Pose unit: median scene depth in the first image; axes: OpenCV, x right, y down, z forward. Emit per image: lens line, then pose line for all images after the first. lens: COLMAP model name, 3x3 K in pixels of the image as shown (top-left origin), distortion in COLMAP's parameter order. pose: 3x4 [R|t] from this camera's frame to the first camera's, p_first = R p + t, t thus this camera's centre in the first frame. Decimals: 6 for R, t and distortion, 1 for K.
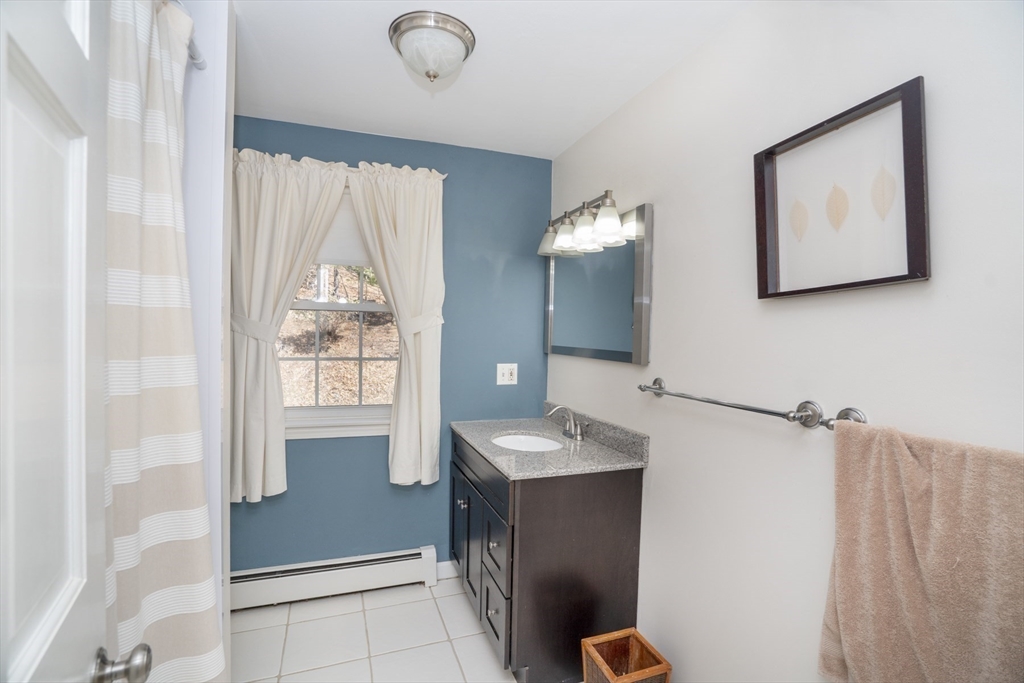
lens RADIAL K [[476.6, 0, 511.9], [0, 476.6, 338.8], [0, 0, 1]] dist [-0.031827, 0.000714]
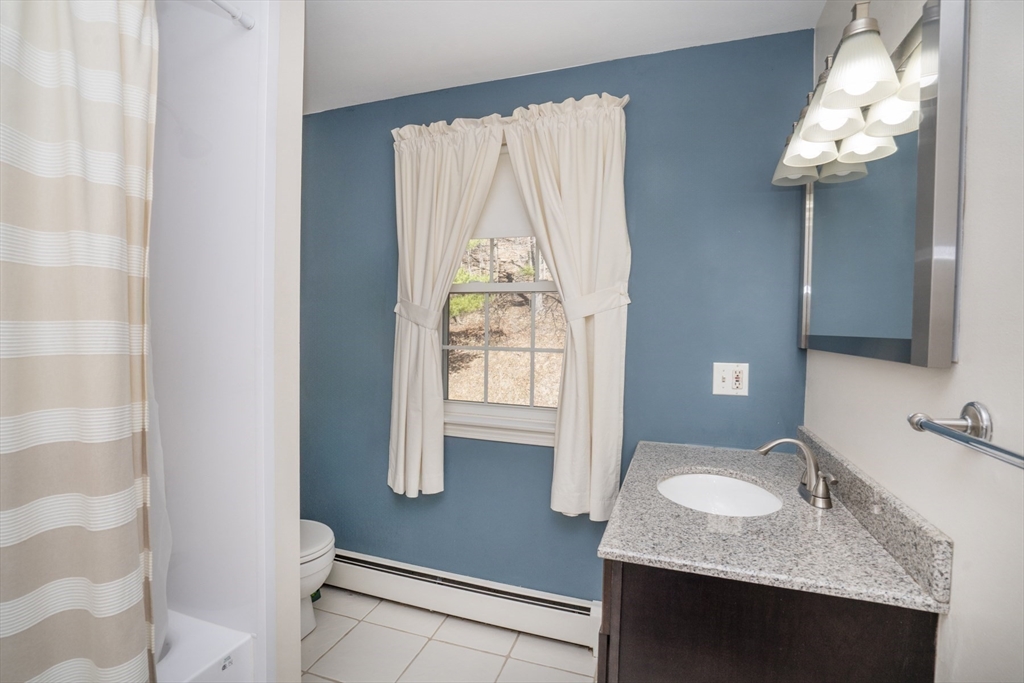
lens RADIAL K [[476.6, 0, 512.6], [0, 476.6, 339.3], [0, 0, 1]] dist [-0.031827, 0.000714]
pose [[0.779278, 0.006495, -0.626645, 0.186672], [-0.010039, 0.999947, -0.002121, 0.027498], [0.626598, 0.007944, 0.779302, 0.349589]]
